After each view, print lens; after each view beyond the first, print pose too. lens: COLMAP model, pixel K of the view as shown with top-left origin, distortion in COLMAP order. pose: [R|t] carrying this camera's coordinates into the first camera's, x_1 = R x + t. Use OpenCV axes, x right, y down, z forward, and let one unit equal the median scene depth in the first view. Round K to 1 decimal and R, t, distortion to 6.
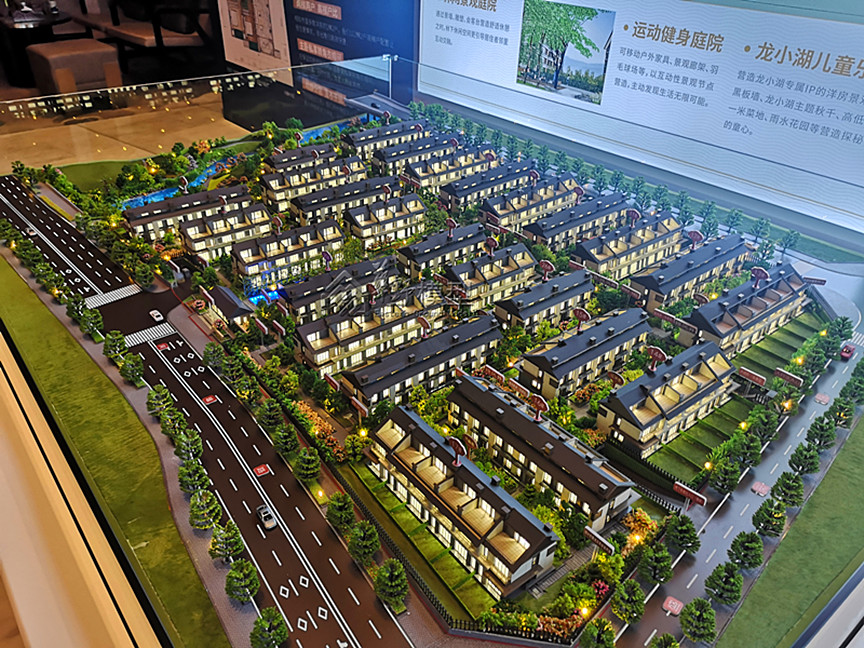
lens RADIAL K [[670.3, 0, 426.4], [0, 670.3, 325.2], [0, 0, 1]] dist [0.094352, -0.124272]
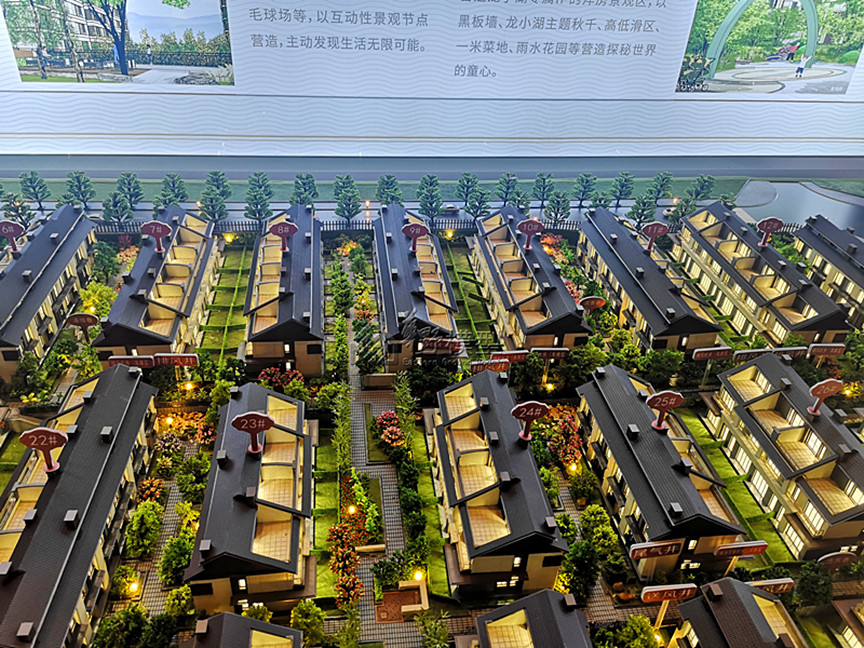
lens RADIAL K [[676.9, 0, 428.0], [0, 676.9, 321.0], [0, 0, 1]] dist [0.058766, -0.069893]
pose [[0.526405, -0.460391, 0.714799, -0.234711], [0.424893, 0.870649, 0.247864, -0.294604], [-0.736453, 0.173236, 0.653931, 0.695717]]
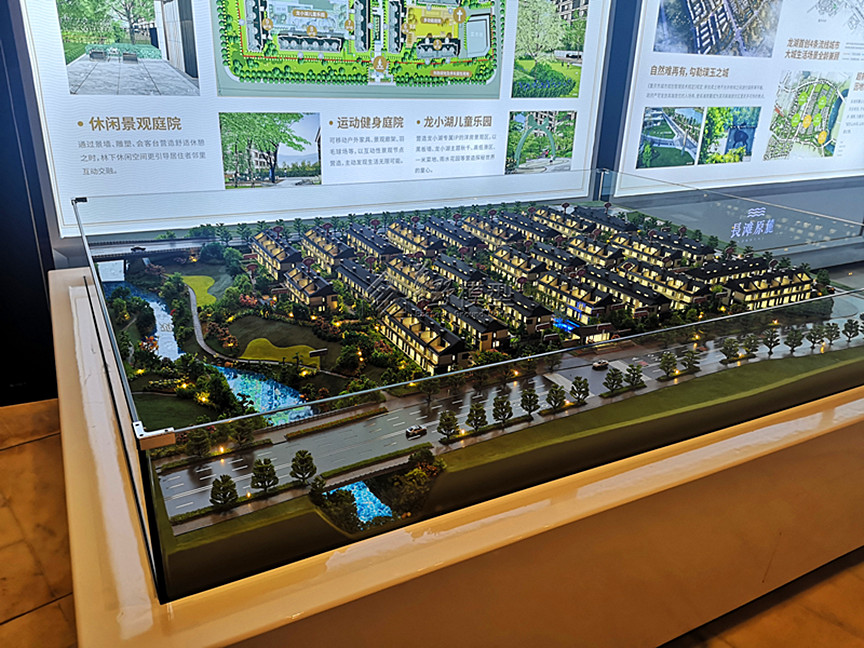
lens RADIAL K [[670.3, 0, 426.4], [0, 670.3, 325.2], [0, 0, 1]] dist [0.094352, -0.124272]
pose [[0.185165, -0.374329, 0.908621, -1.245029], [0.502184, 0.830809, 0.239934, -0.413022], [-0.844705, 0.411867, 0.341819, 0.692771]]
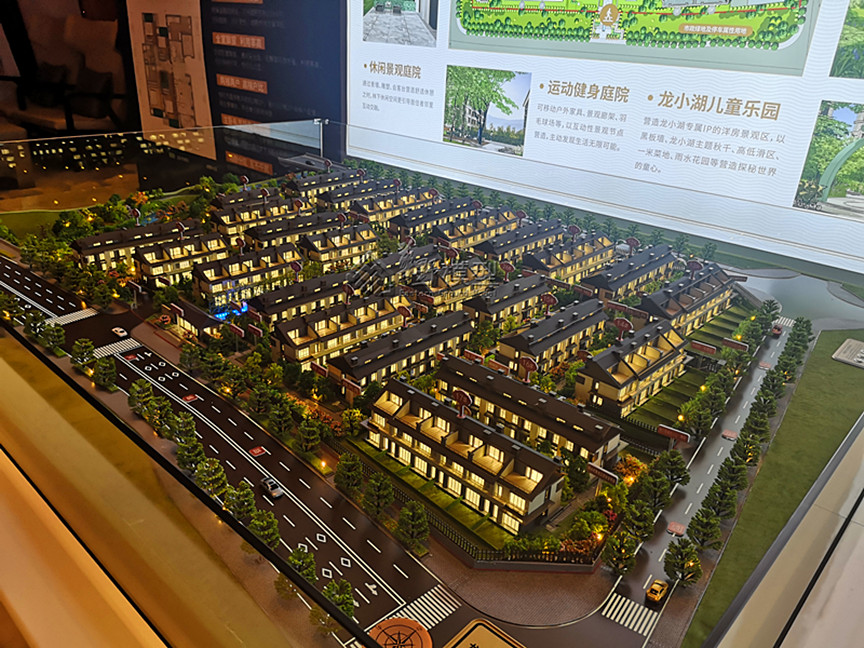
lens RADIAL K [[670.3, 0, 426.4], [0, 670.3, 325.2], [0, 0, 1]] dist [0.094352, -0.124272]
pose [[0.989694, -0.039667, 0.137595, -0.078113], [0.057978, 0.989588, -0.131738, 0.107416], [-0.130936, 0.138358, 0.981689, -0.016799]]
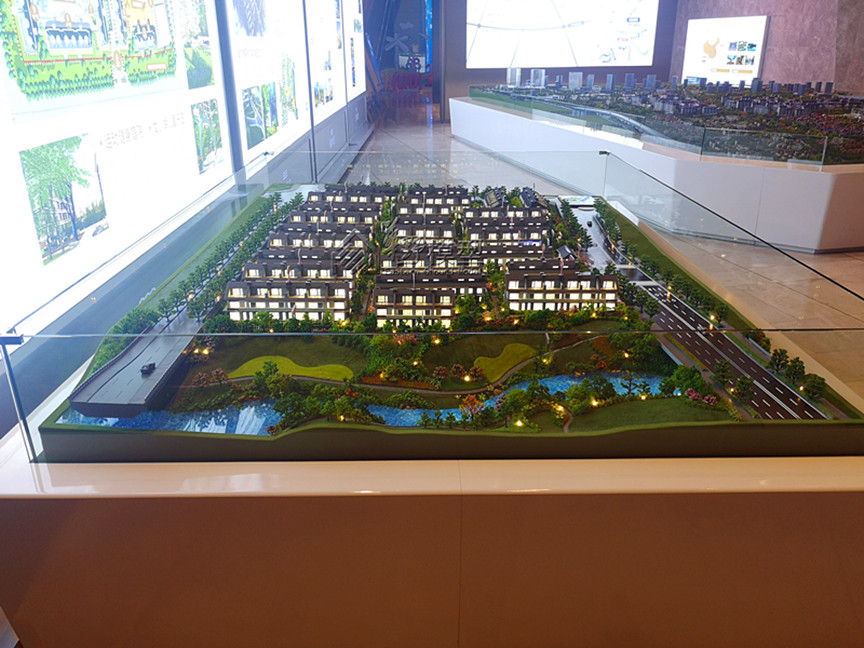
lens RADIAL K [[691.3, 0, 432.0], [0, 691.3, 324.0], [0, 0, 1]] dist [0.048044, -0.088810]
pose [[-0.787404, -0.246843, 0.564857, -0.856197], [0.319678, 0.619967, 0.716552, -1.031463], [-0.527069, 0.744788, -0.409254, 1.666286]]
